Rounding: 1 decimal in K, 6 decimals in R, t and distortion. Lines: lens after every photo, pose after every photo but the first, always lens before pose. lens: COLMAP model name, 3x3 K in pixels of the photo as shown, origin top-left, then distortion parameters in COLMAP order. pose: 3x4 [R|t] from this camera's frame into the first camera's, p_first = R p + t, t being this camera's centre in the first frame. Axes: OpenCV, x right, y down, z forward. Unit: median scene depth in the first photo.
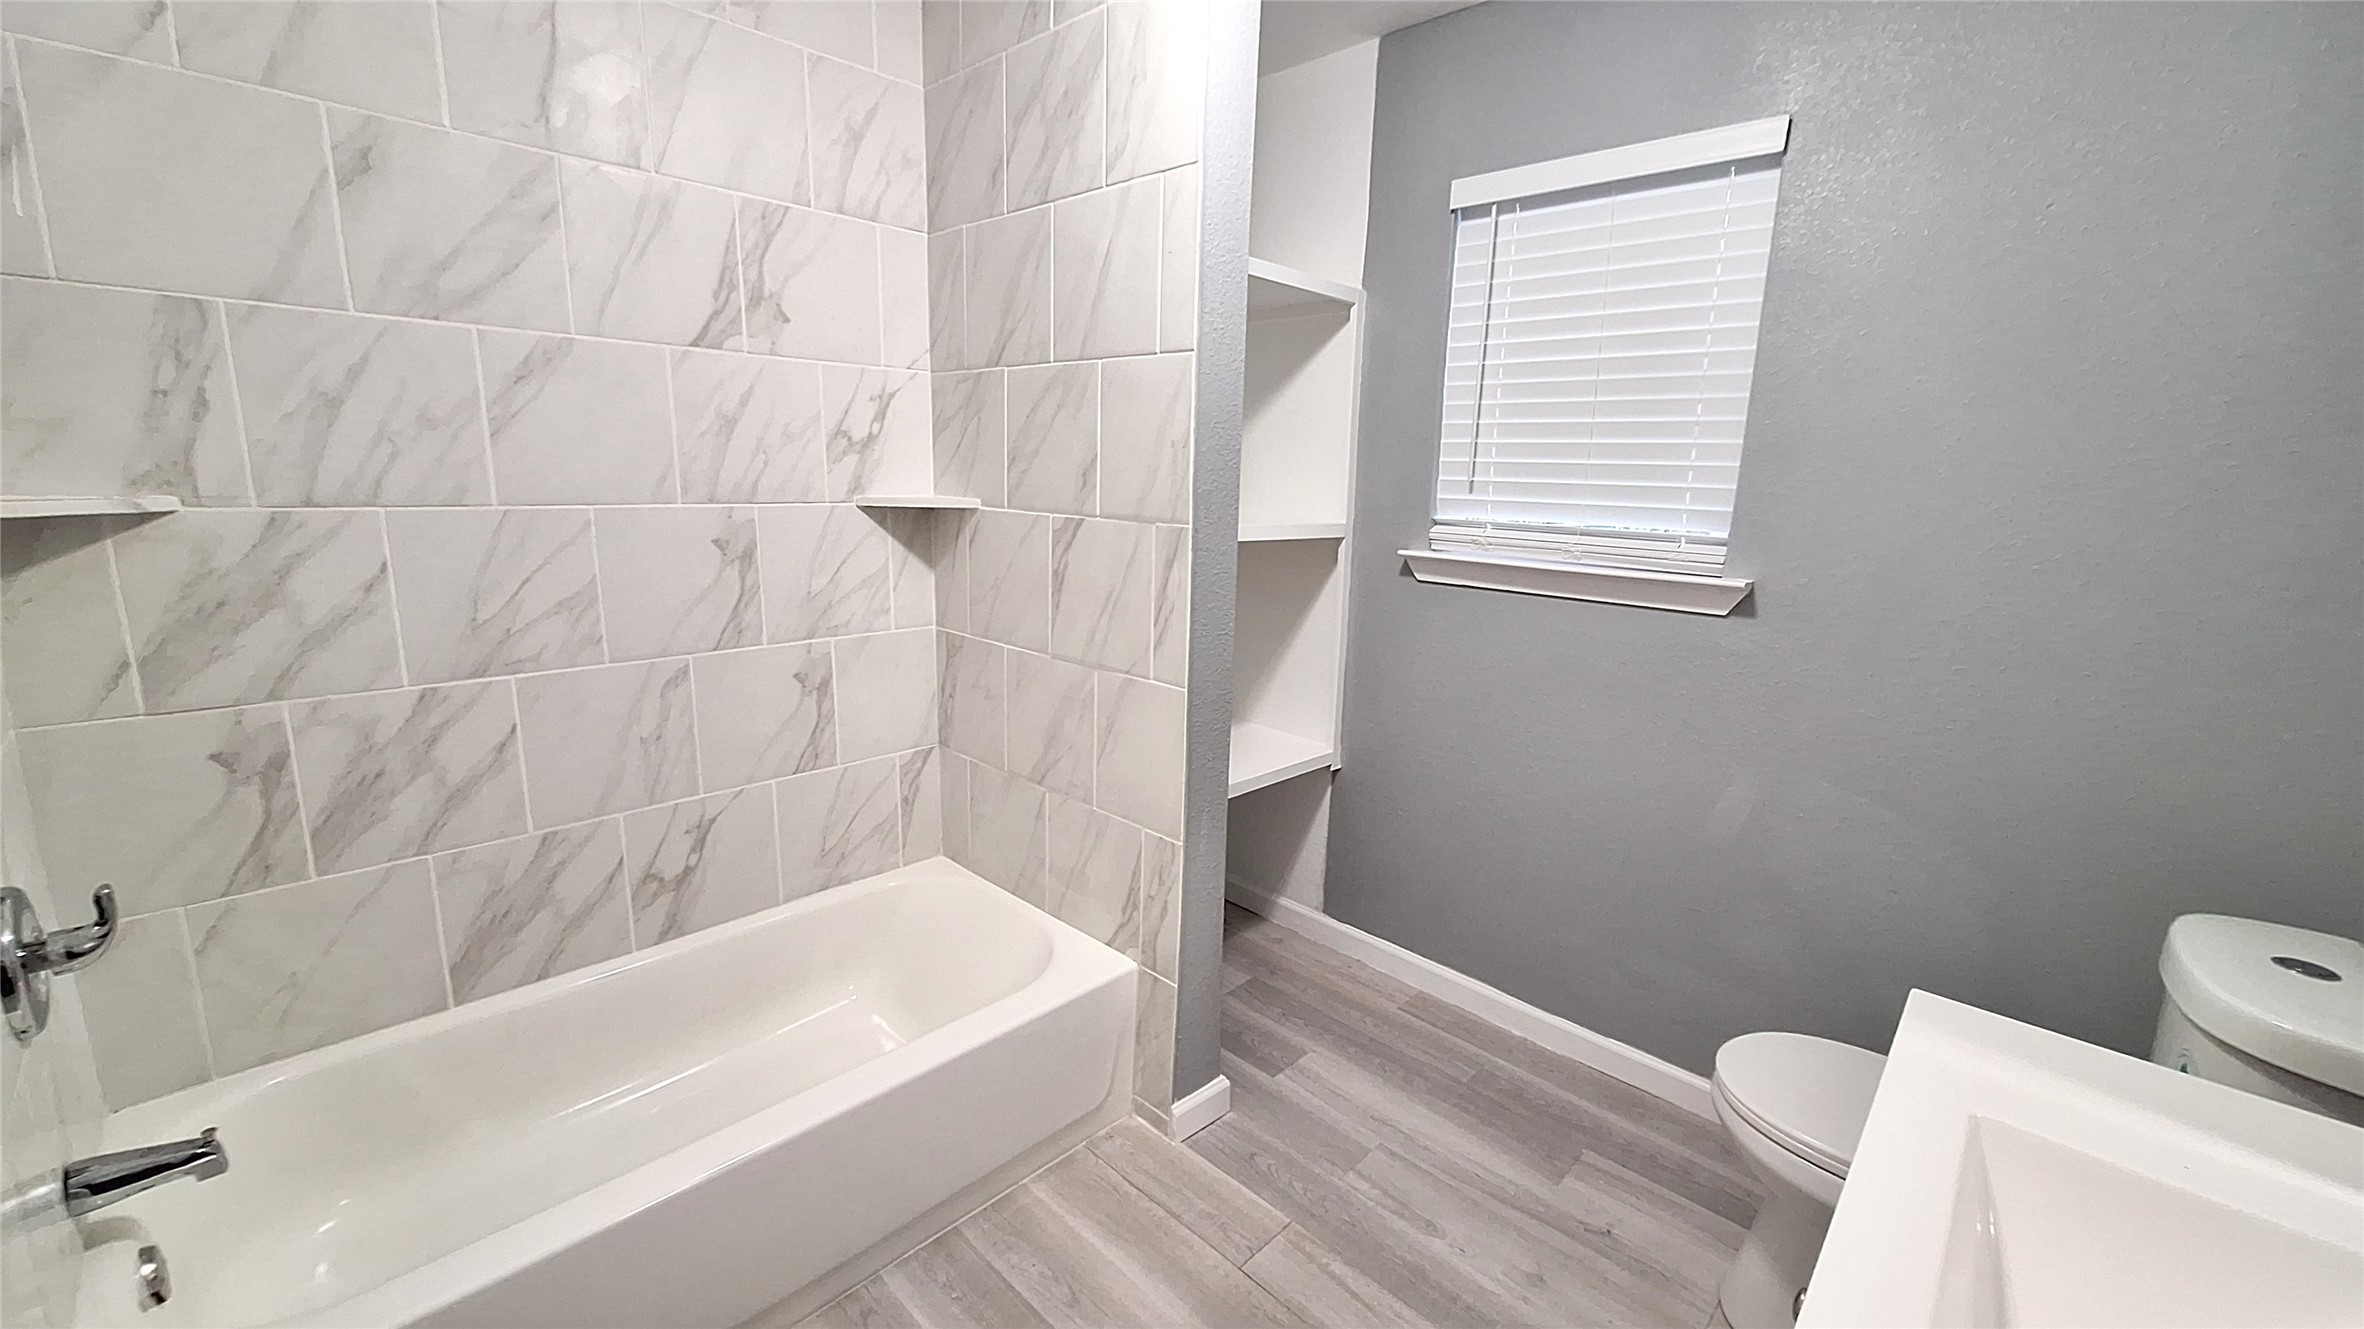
lens RADIAL K [[930.9, 0, 1182.0], [0, 930.9, 664.5], [0, 0, 1]] dist [-0.014330, 0.000097]
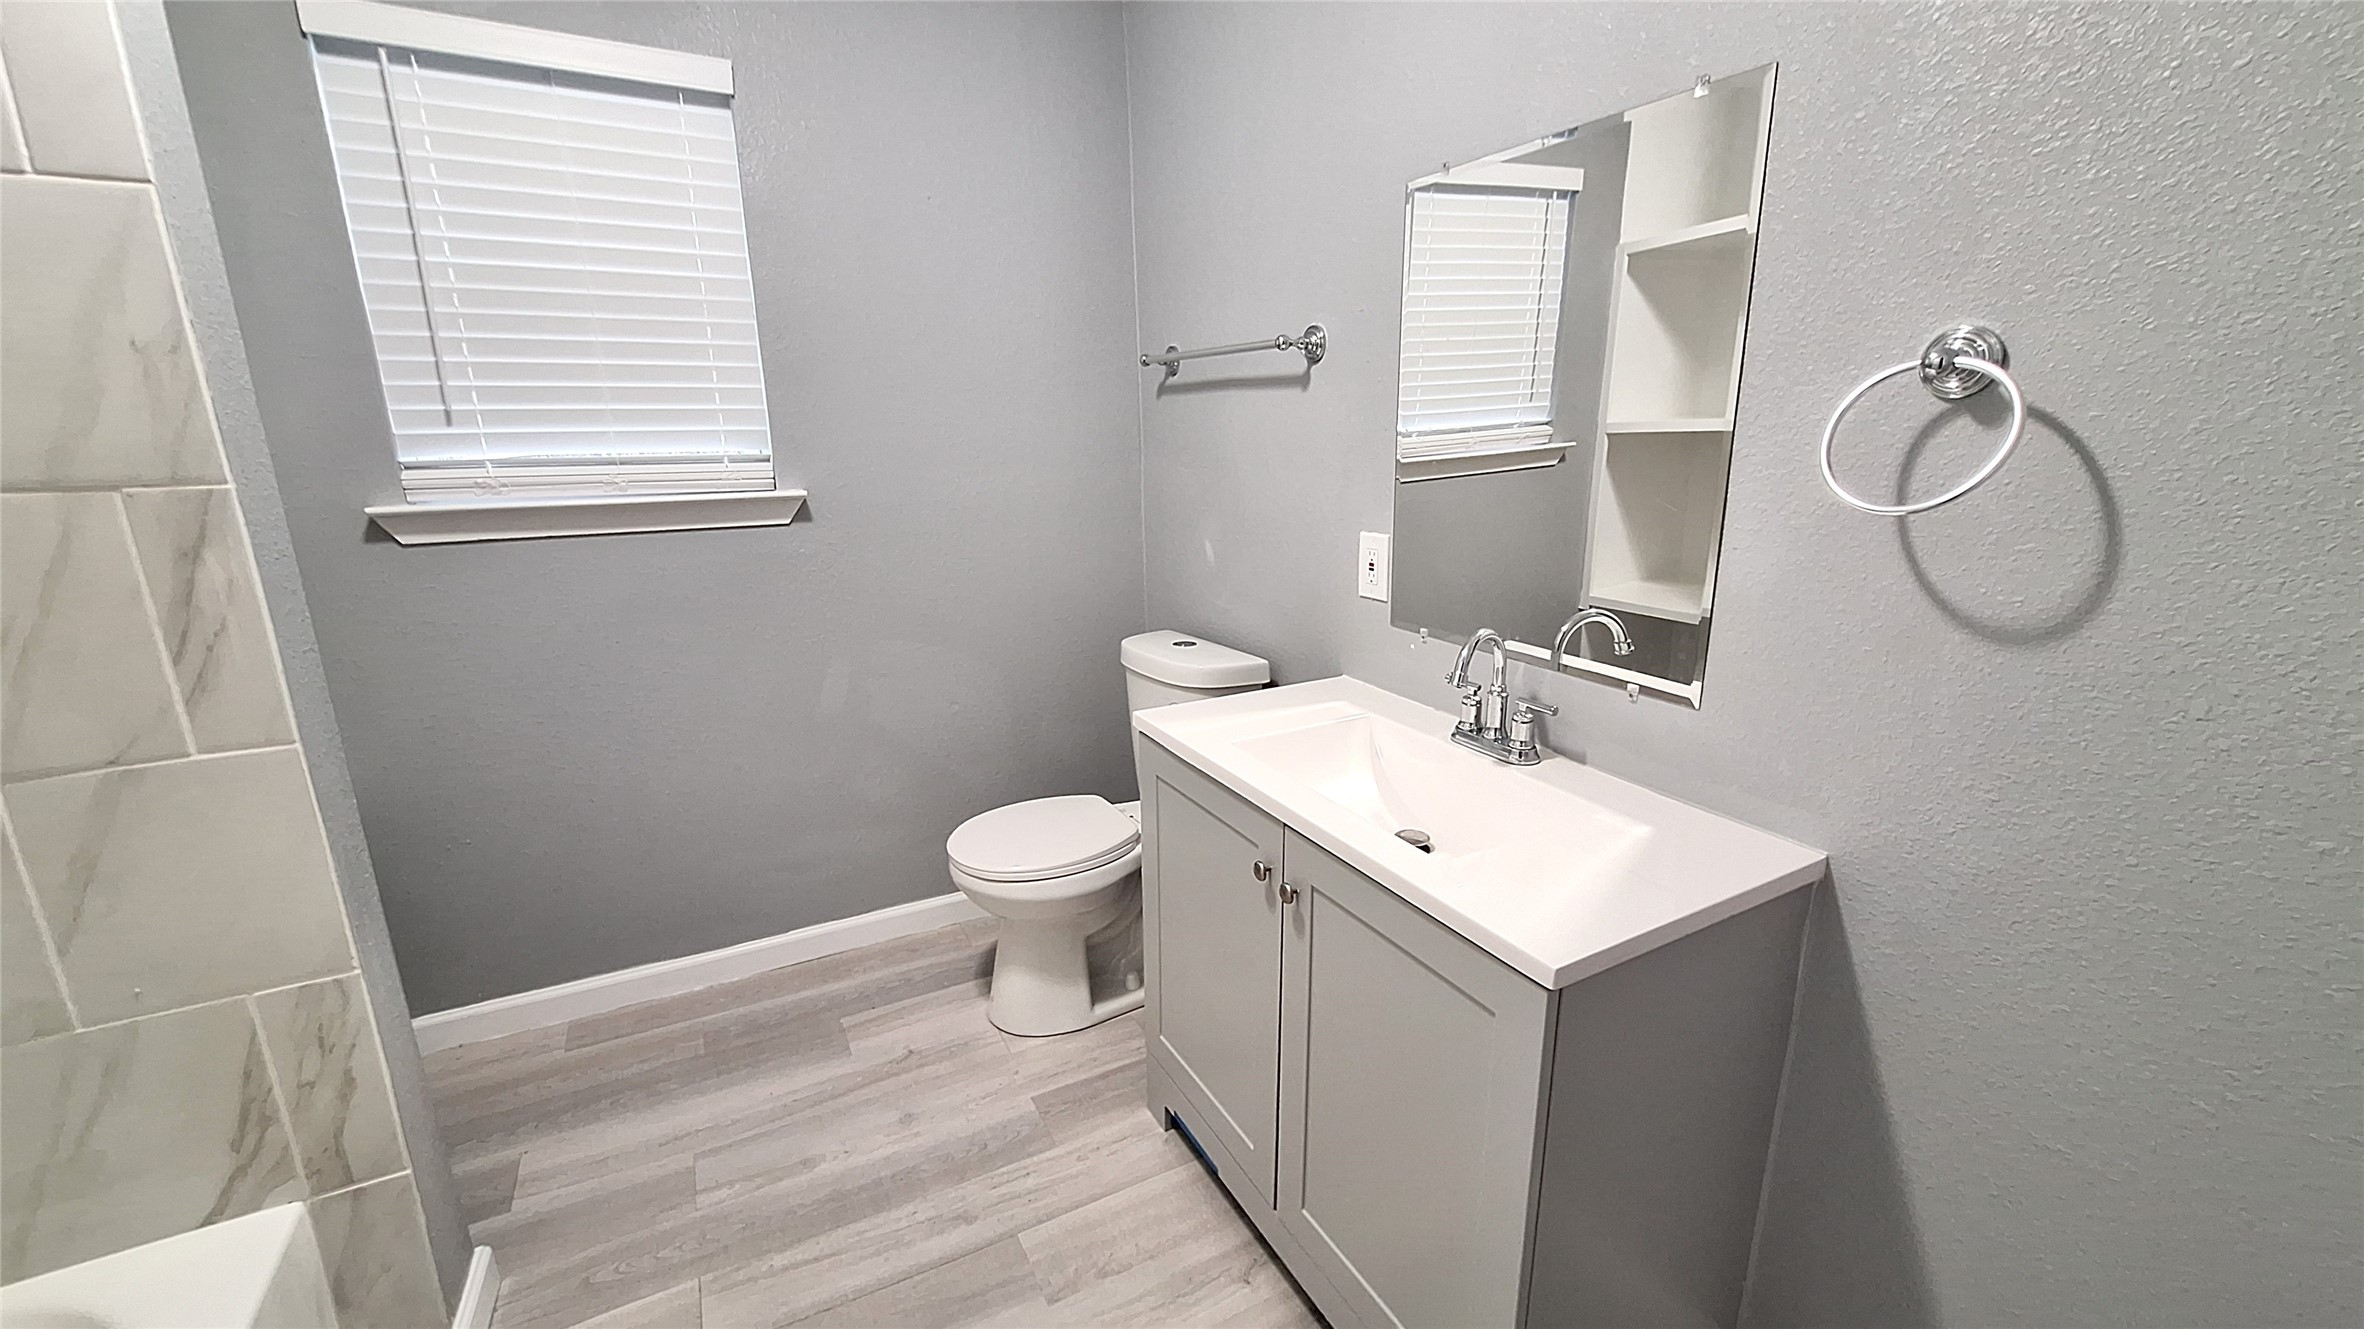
lens RADIAL K [[942.5, 0, 1171.3], [0, 942.5, 664.1], [0, 0, 1]] dist [0.001289, 0.000078]
pose [[0.301002, -0.268635, 0.915004, -0.360247], [0.210933, 0.954492, 0.210839, -0.033025], [-0.930003, 0.129541, 0.343968, 0.195491]]
